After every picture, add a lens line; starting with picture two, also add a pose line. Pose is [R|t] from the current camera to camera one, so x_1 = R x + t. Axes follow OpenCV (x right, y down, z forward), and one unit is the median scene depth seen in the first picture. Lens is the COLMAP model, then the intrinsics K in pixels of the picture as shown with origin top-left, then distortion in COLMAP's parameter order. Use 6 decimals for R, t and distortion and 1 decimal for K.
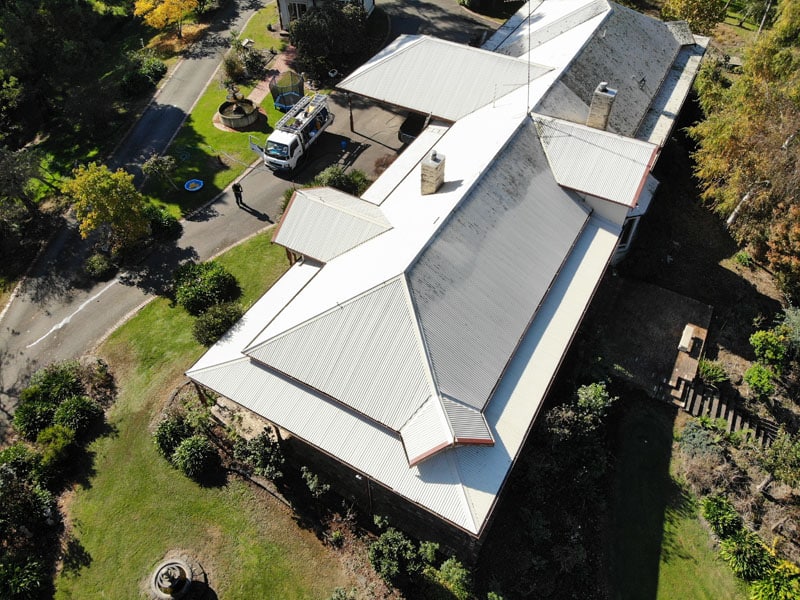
lens RADIAL K [[560.5, 0, 401.0], [0, 560.5, 294.3], [0, 0, 1]] dist [0.062579, -0.162602]
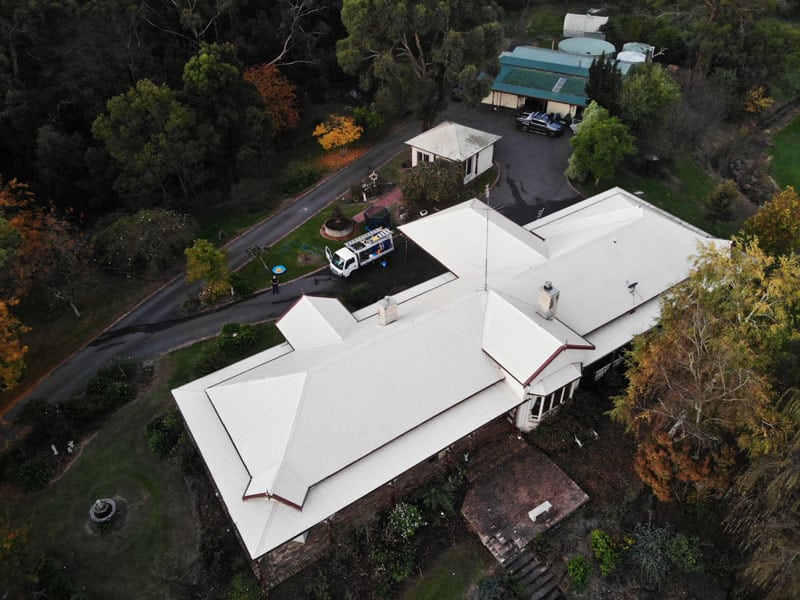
lens RADIAL K [[566.7, 0, 400.0], [0, 566.7, 300.0], [0, 0, 1]] dist [0.049966, -0.144225]
pose [[0.895789, 0.276647, -0.347890, 0.542238], [-0.326363, 0.940729, -0.092277, -0.125627], [0.301742, 0.196200, 0.932983, -0.256309]]
